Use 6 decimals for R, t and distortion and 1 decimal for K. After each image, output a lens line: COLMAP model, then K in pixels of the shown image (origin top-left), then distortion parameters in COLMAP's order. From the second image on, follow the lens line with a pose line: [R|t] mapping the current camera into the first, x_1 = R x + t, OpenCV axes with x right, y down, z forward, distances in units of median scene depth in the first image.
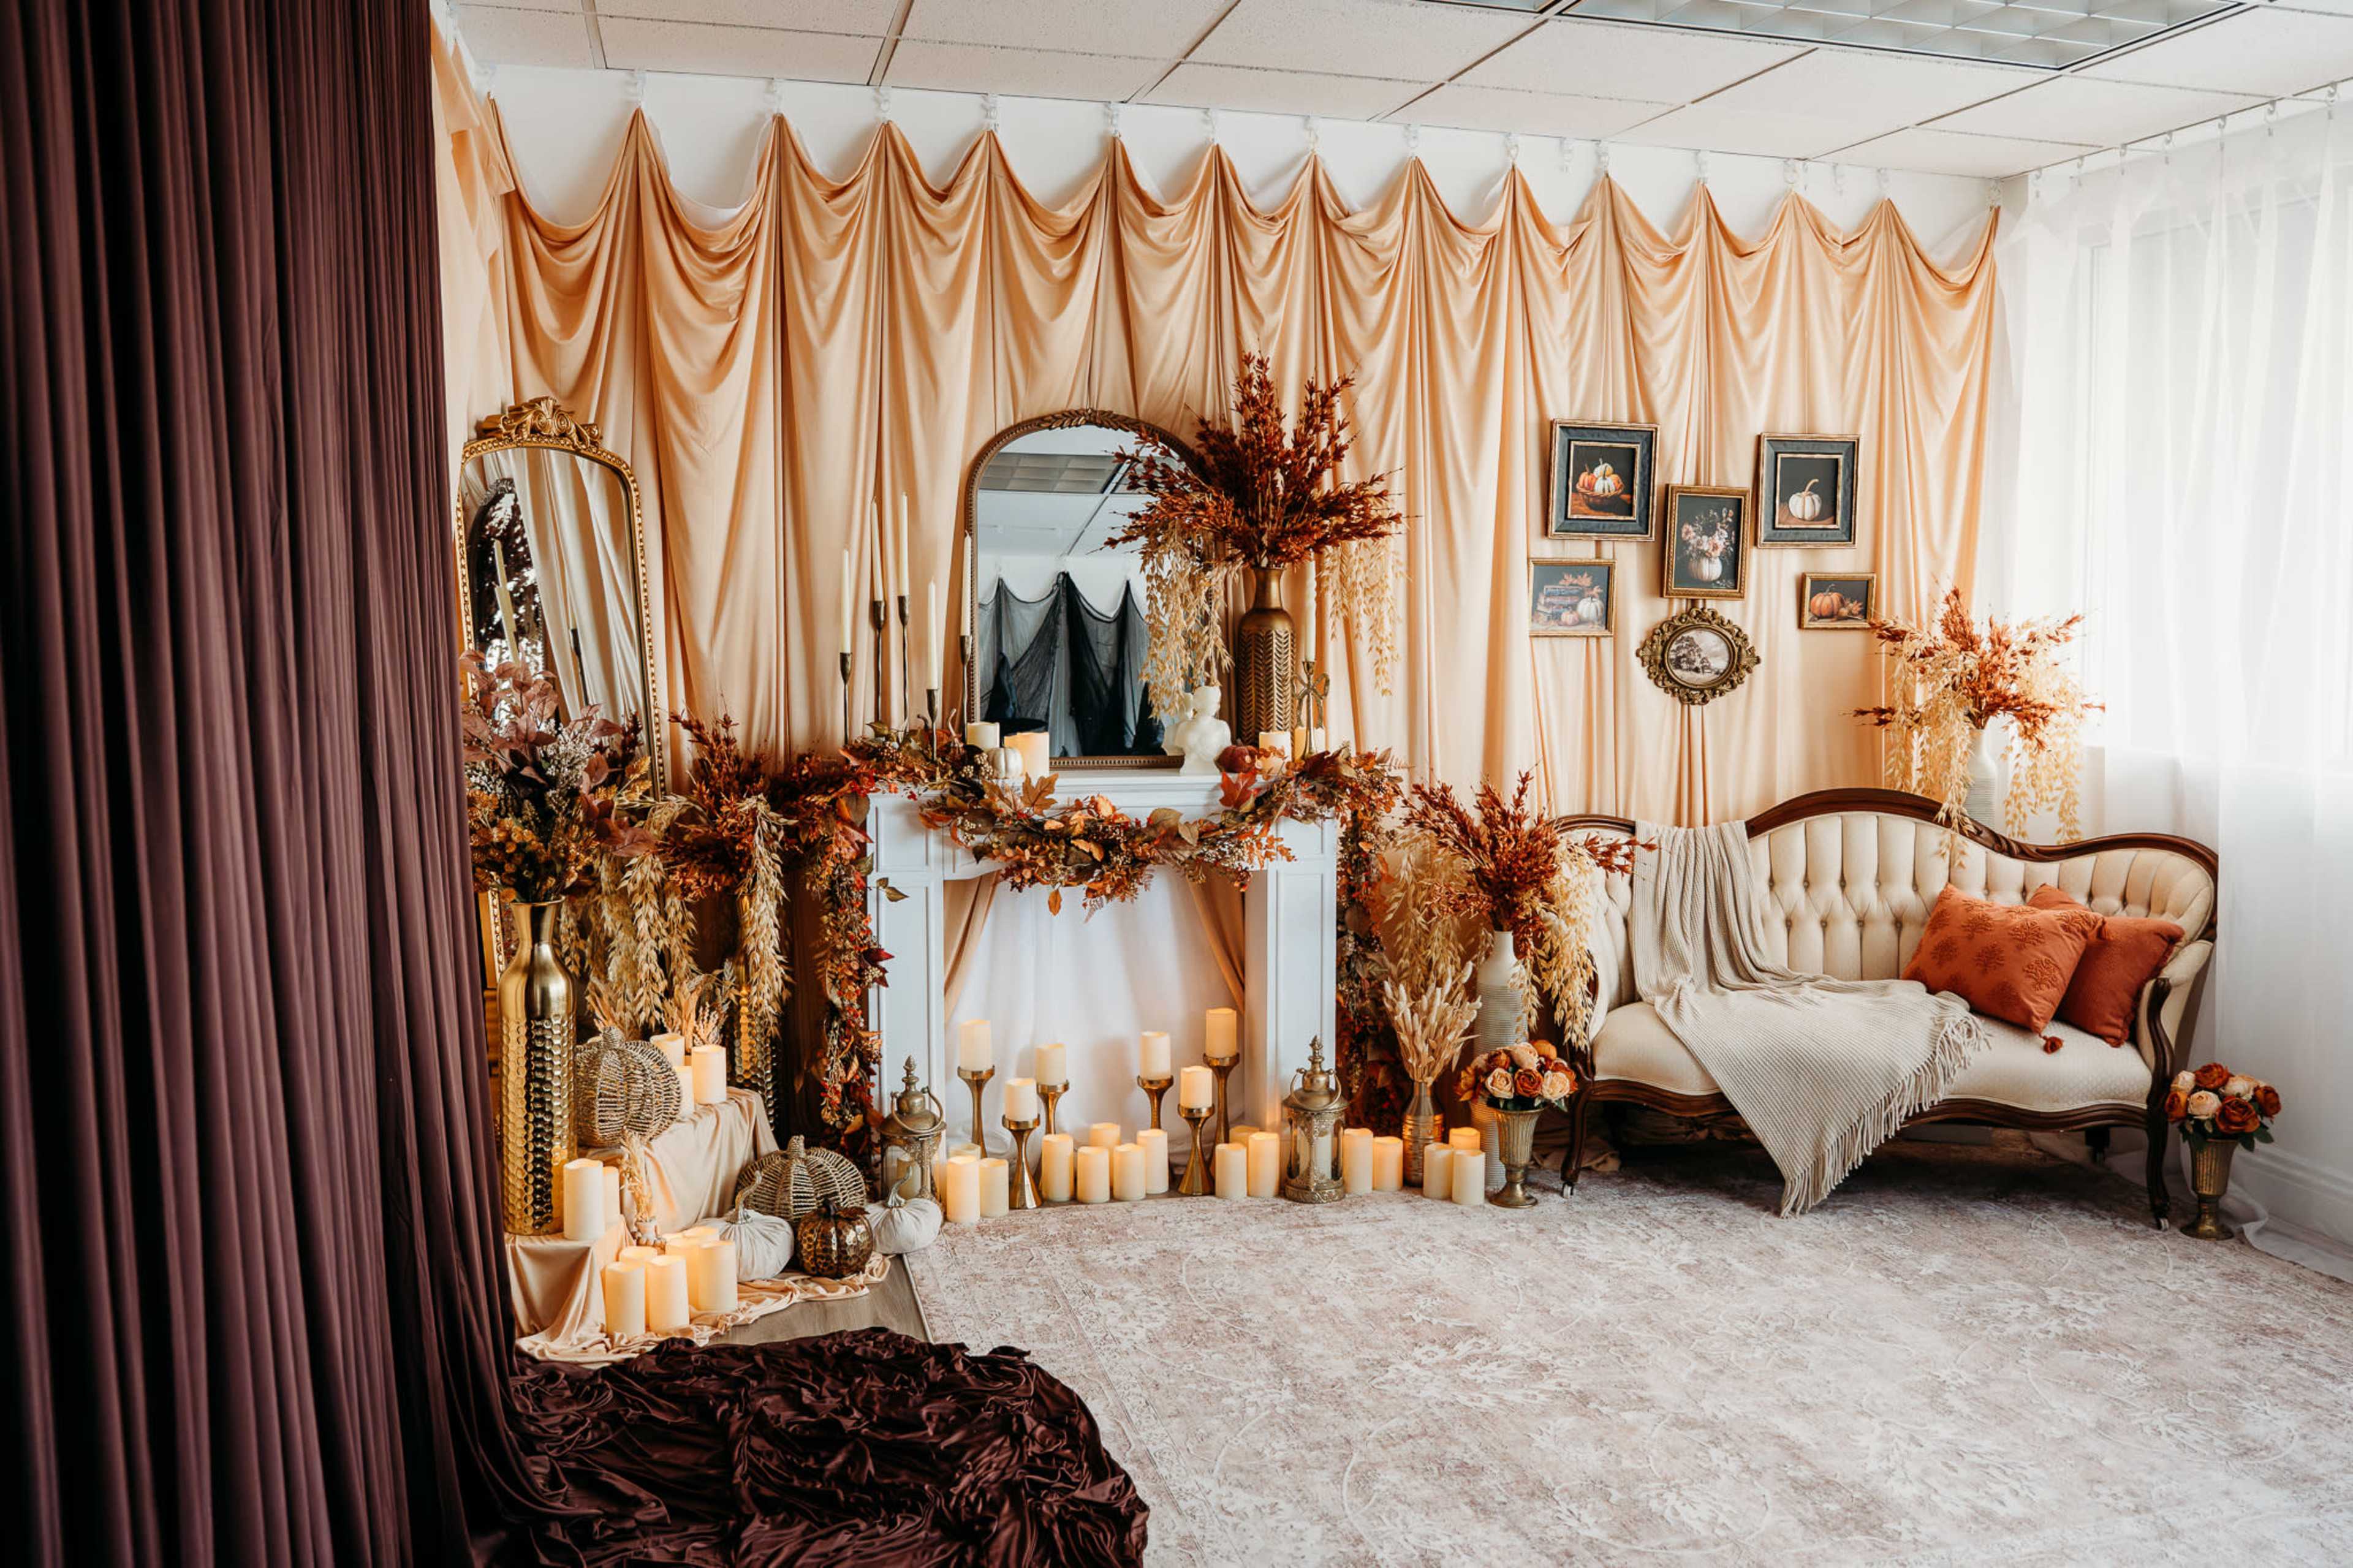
lens RADIAL K [[1898.4, 0, 1176.5], [0, 1898.4, 784.0], [0, 0, 1]] dist [-0.156368, 0.117346]
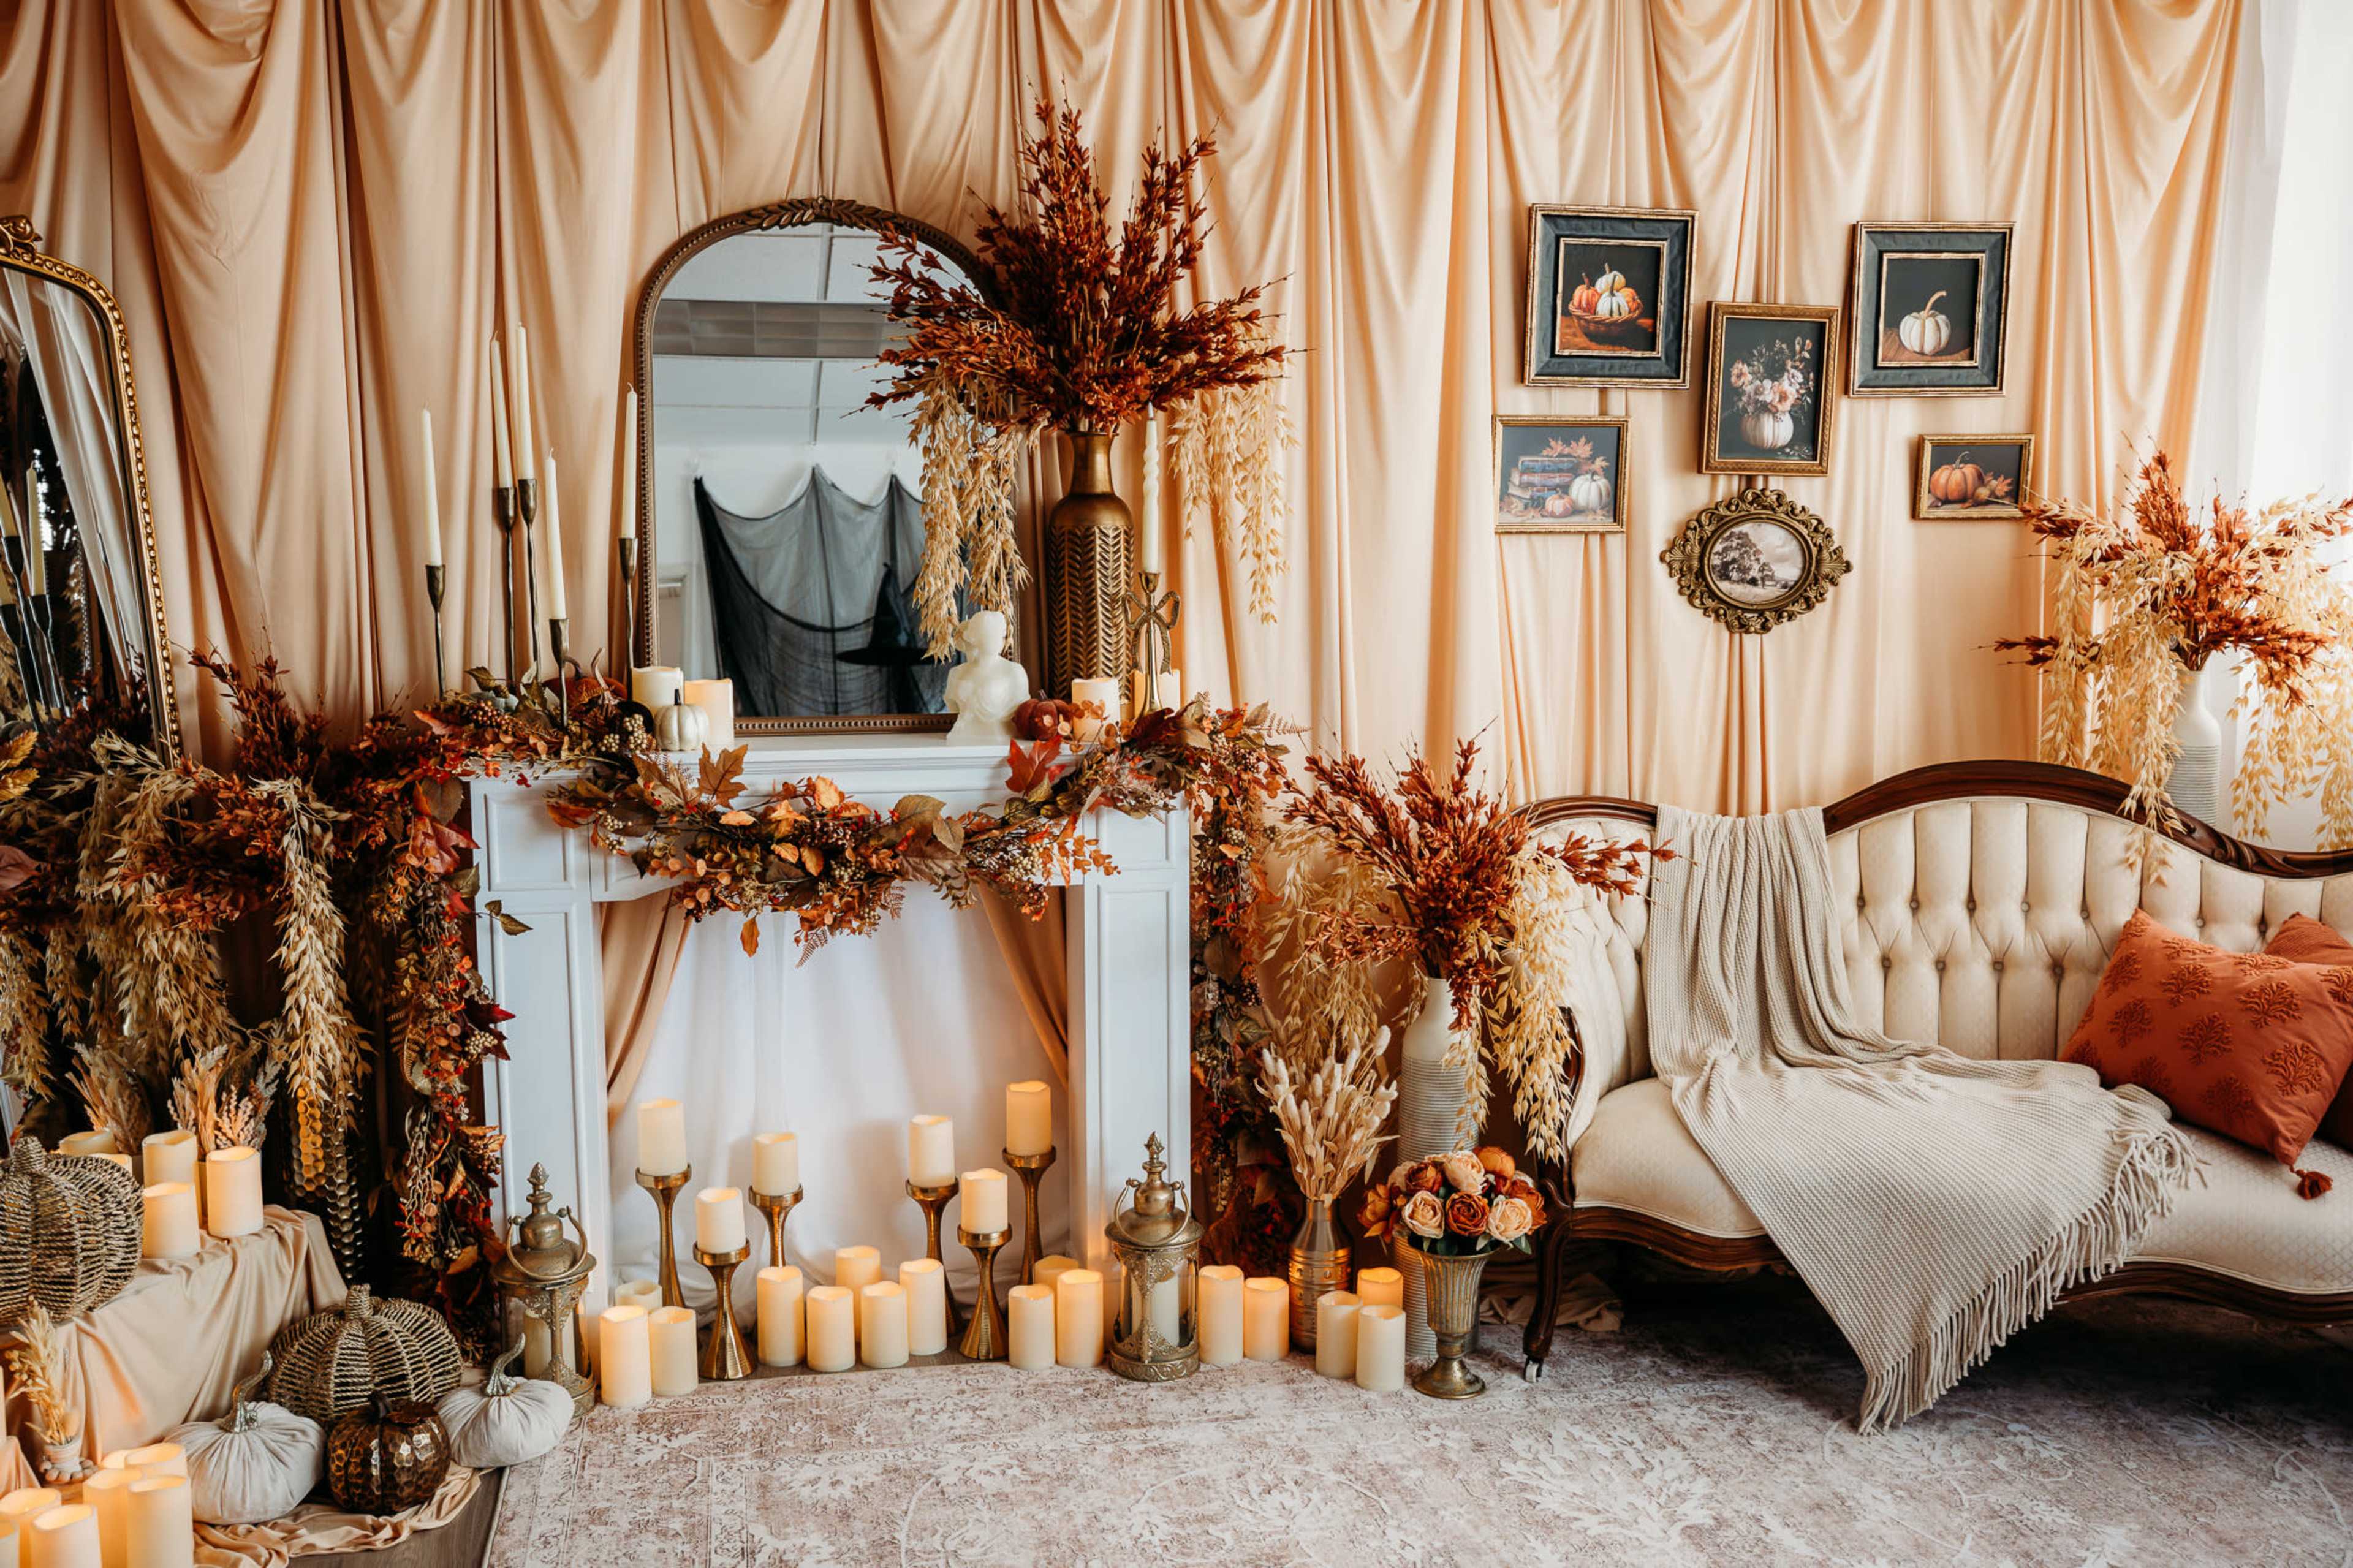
lens RADIAL K [[1986.7, 0, 1176.5], [0, 1986.7, 784.0], [0, 0, 1]] dist [-0.096343, 0.122360]
pose [[0.998049, 0.002243, -0.062400, 0.125039], [0.000611, 0.998956, 0.045675, -0.022559], [0.062437, -0.045624, 0.997006, 0.304116]]
